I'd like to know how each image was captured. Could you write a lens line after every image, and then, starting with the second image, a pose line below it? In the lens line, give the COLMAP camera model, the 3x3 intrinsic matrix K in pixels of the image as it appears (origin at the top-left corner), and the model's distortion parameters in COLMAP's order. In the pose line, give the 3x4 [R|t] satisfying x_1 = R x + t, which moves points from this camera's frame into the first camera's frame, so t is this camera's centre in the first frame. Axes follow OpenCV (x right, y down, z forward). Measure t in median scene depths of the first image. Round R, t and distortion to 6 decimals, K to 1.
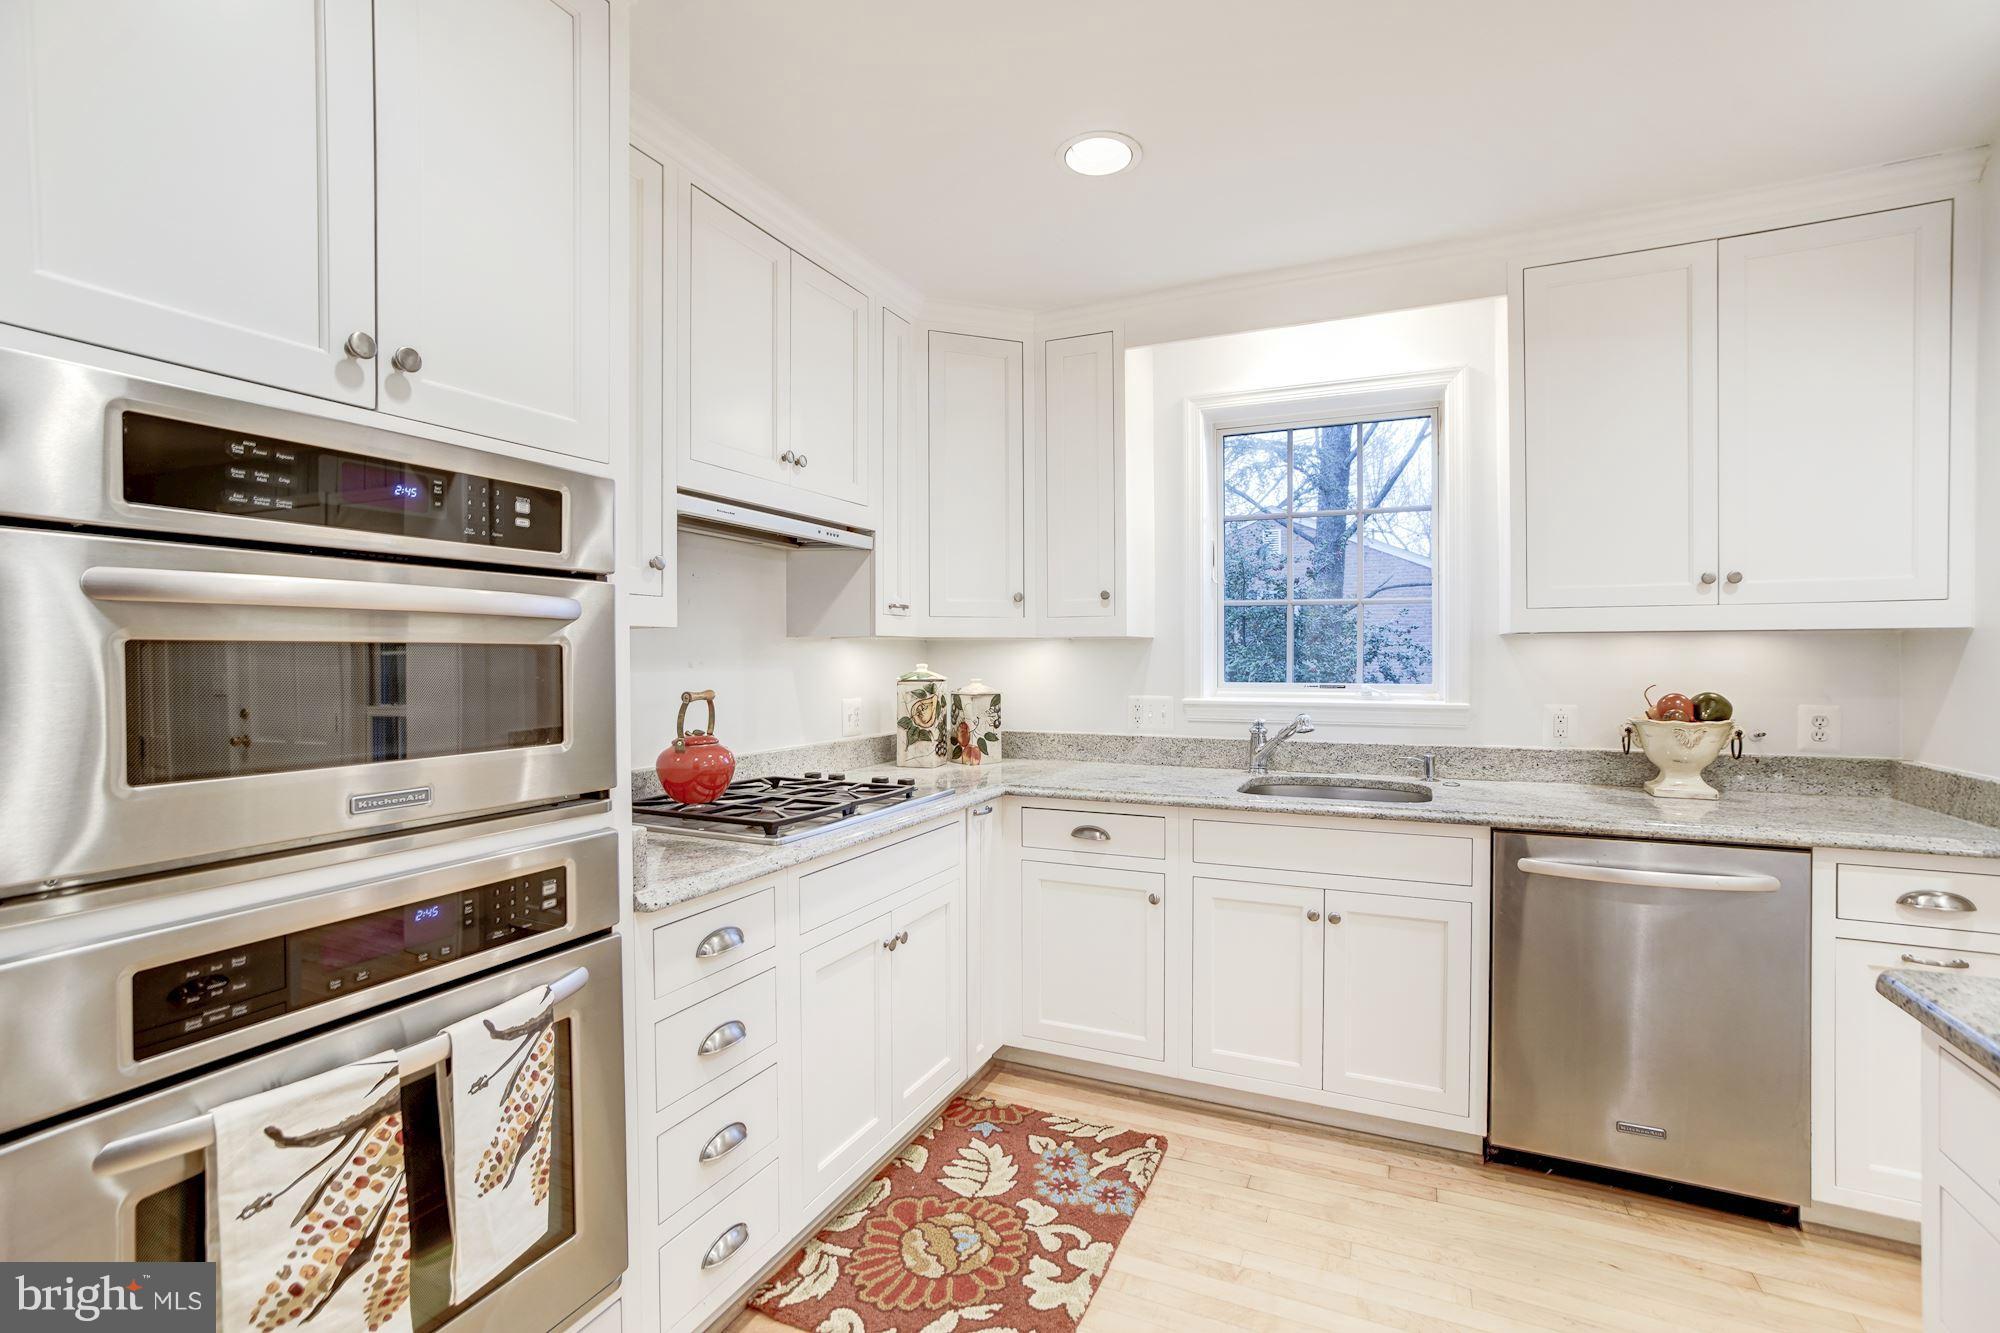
lens RADIAL K [[878.3, 0, 996.3], [0, 878.3, 663.8], [0, 0, 1]] dist [-0.019683, 0.007169]
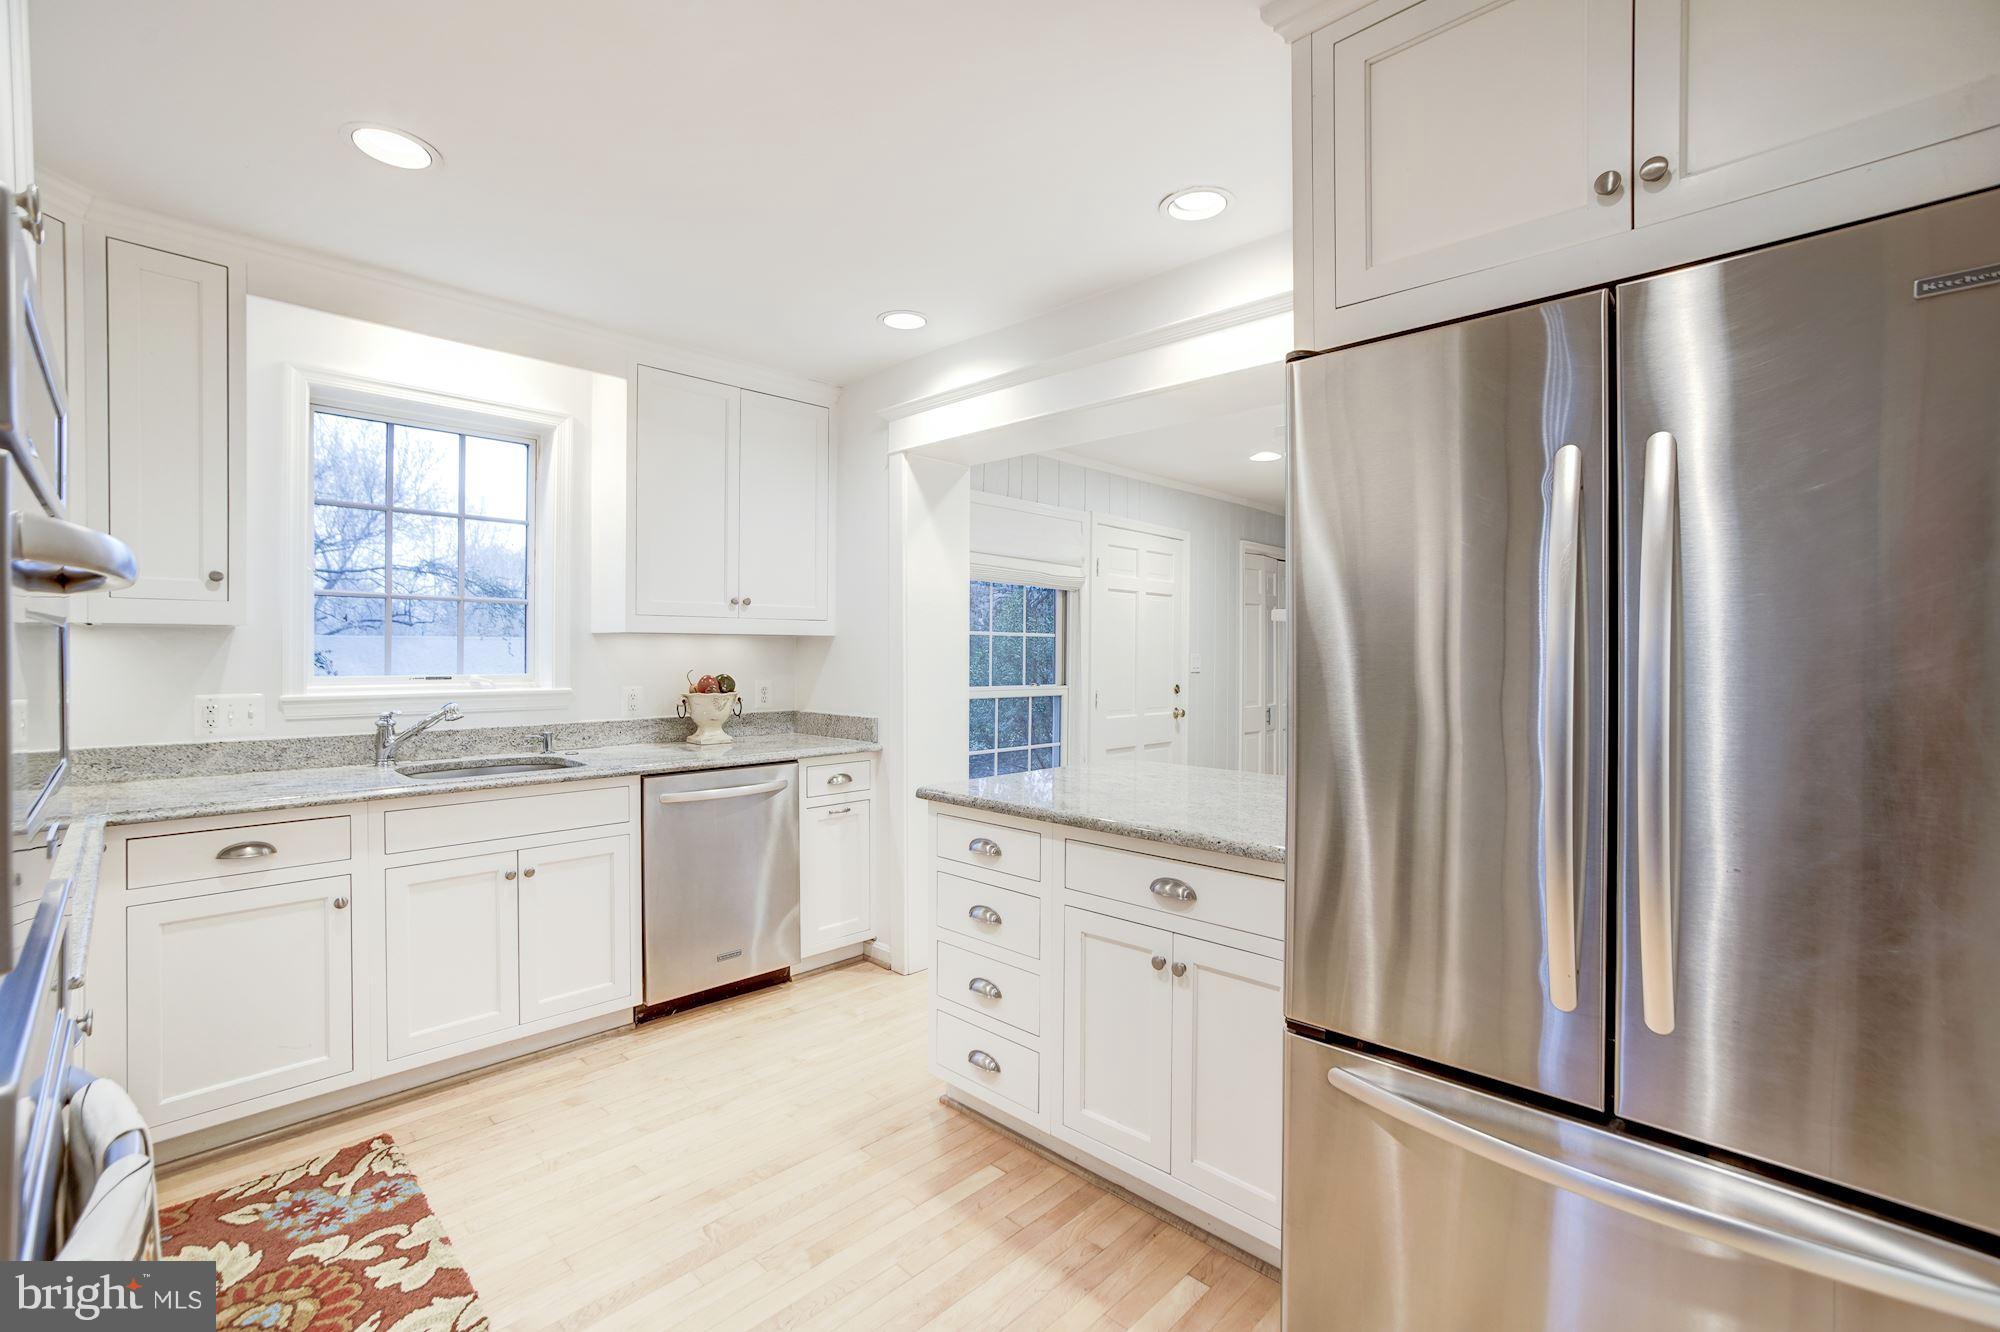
lens RADIAL K [[878.3, 0, 995.0], [0, 878.3, 656.9], [0, 0, 1]] dist [-0.019683, 0.007169]
pose [[0.339154, -0.000213, 0.940731, -0.505649], [0.006793, 0.999974, -0.002223, 0.009492], [-0.940706, 0.007144, 0.339147, 0.015517]]
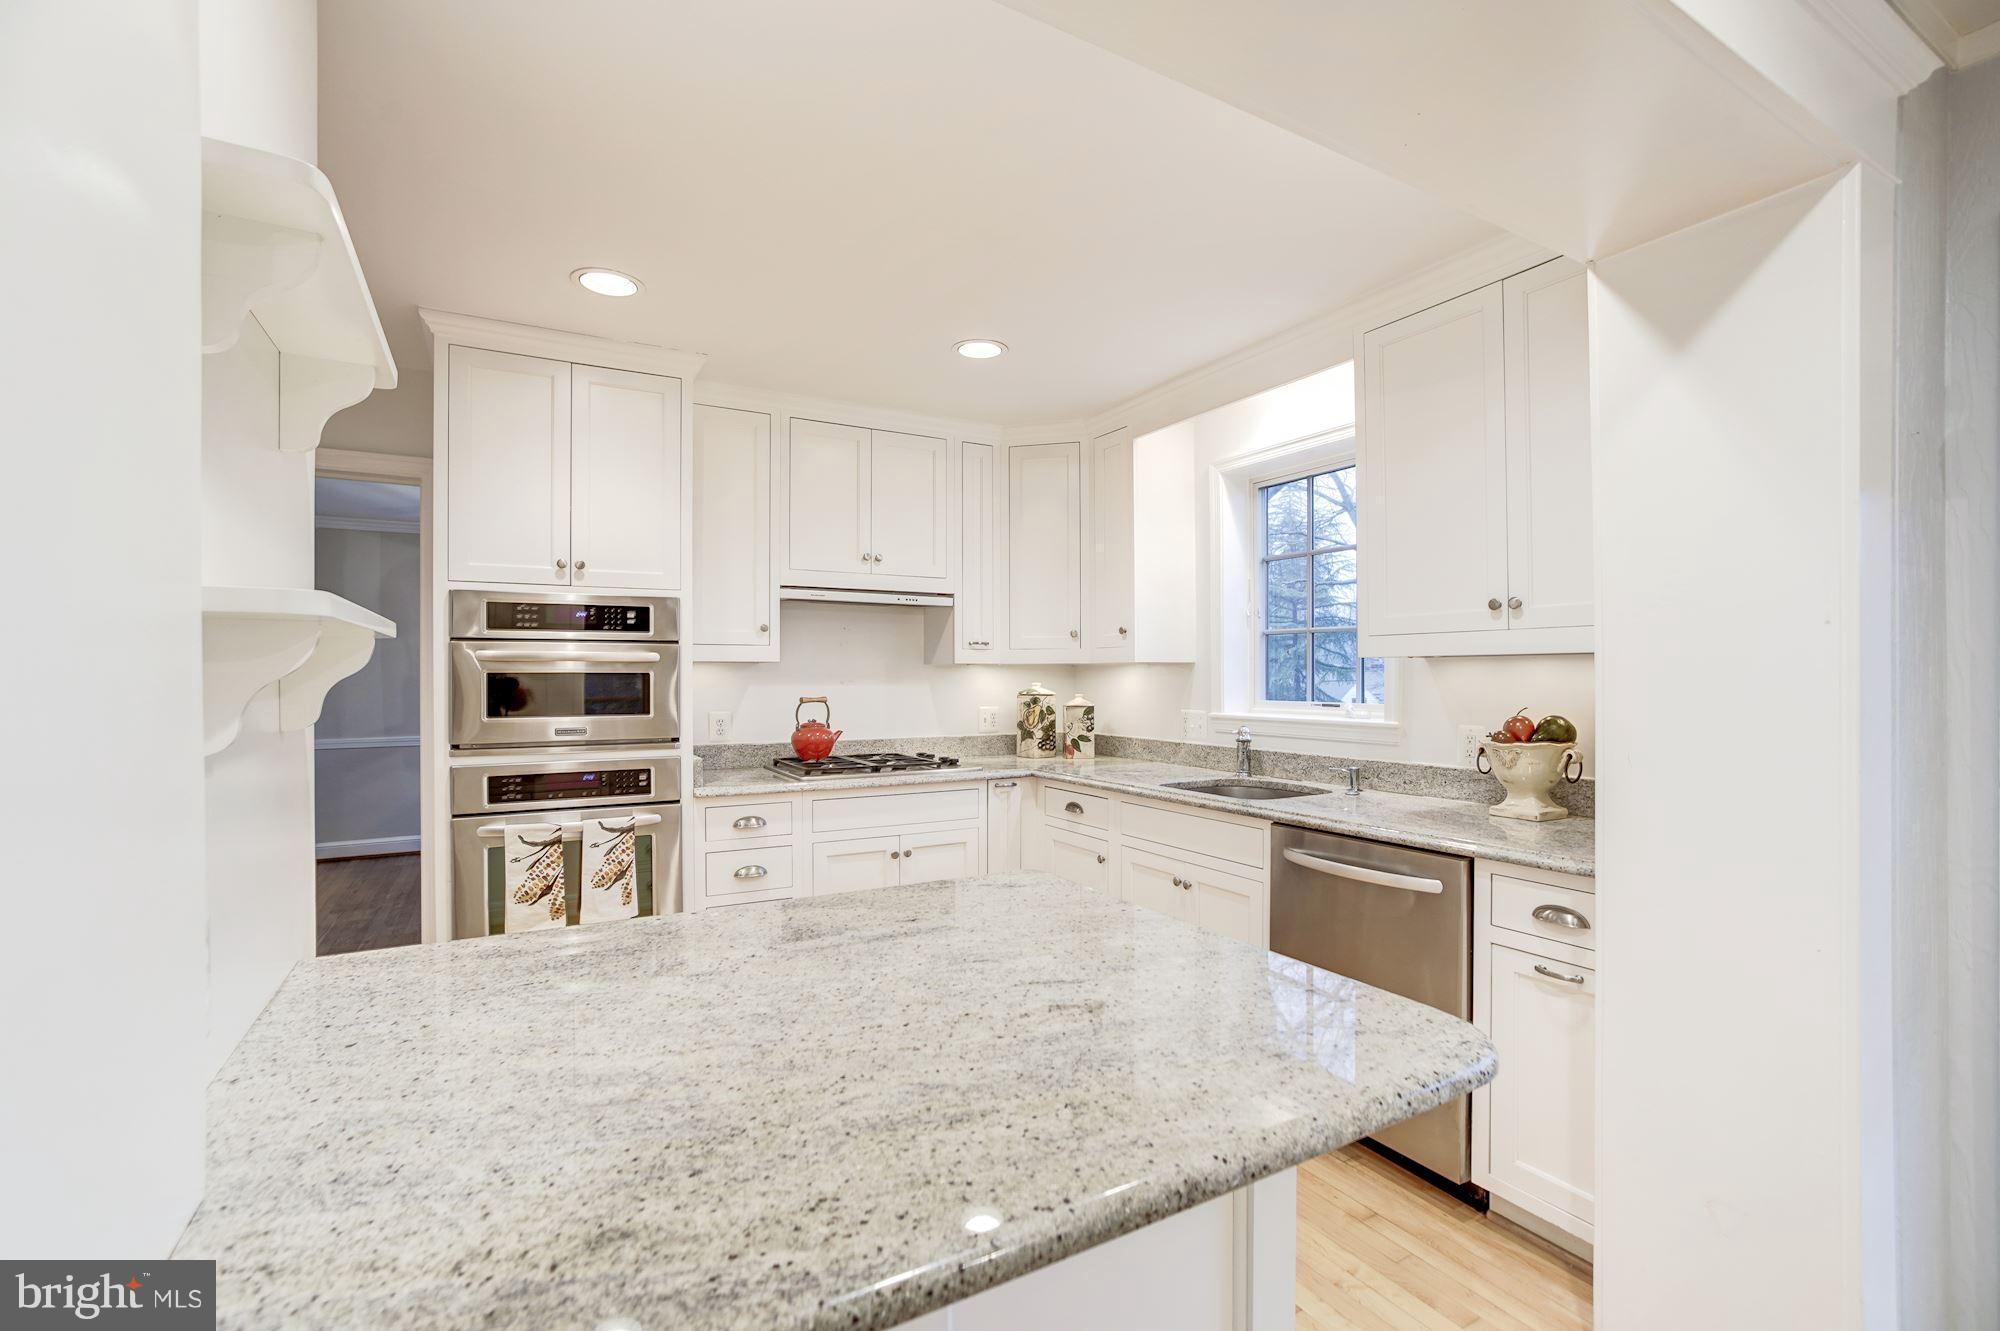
lens RADIAL K [[878.3, 0, 1002.9], [0, 878.3, 675.8], [0, 0, 1]] dist [-0.019683, 0.007169]
pose [[0.811035, 0.001722, -0.584995, 0.929150], [-0.006440, 0.999961, -0.005986, -0.002947], [0.584962, 0.008622, 0.811015, -0.191778]]
